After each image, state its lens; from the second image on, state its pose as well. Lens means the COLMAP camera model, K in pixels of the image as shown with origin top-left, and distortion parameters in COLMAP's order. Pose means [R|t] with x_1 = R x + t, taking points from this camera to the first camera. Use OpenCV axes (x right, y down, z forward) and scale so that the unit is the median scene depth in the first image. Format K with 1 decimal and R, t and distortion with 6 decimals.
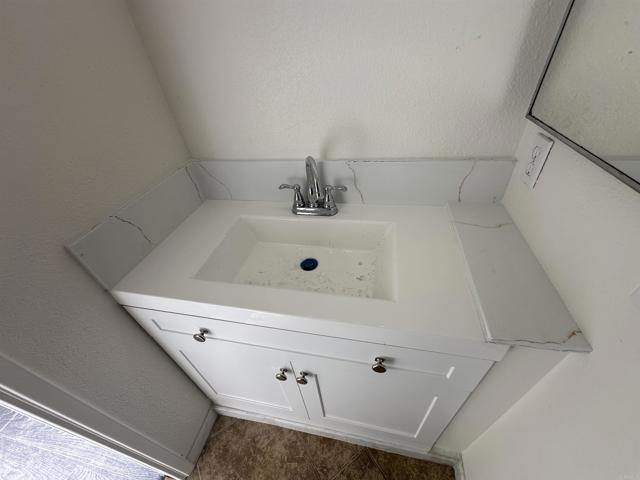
lens RADIAL K [[257.1, 0, 320.2], [0, 257.1, 242.2], [0, 0, 1]] dist [0.002815, 0.000501]
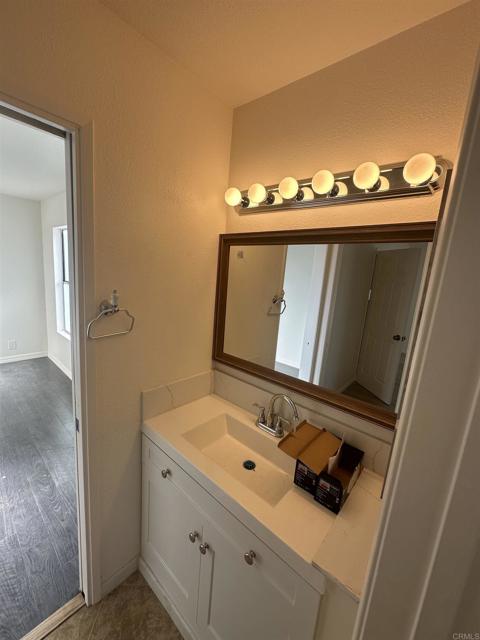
lens RADIAL K [[257.1, 0, 242.0], [0, 257.1, 324.3], [0, 0, 1]] dist [0.002815, 0.000501]
pose [[0.859585, 0.245804, -0.447989, 0.278744], [-0.429231, 0.823022, -0.372015, -0.003741], [0.277262, 0.512069, 0.812964, -0.411523]]
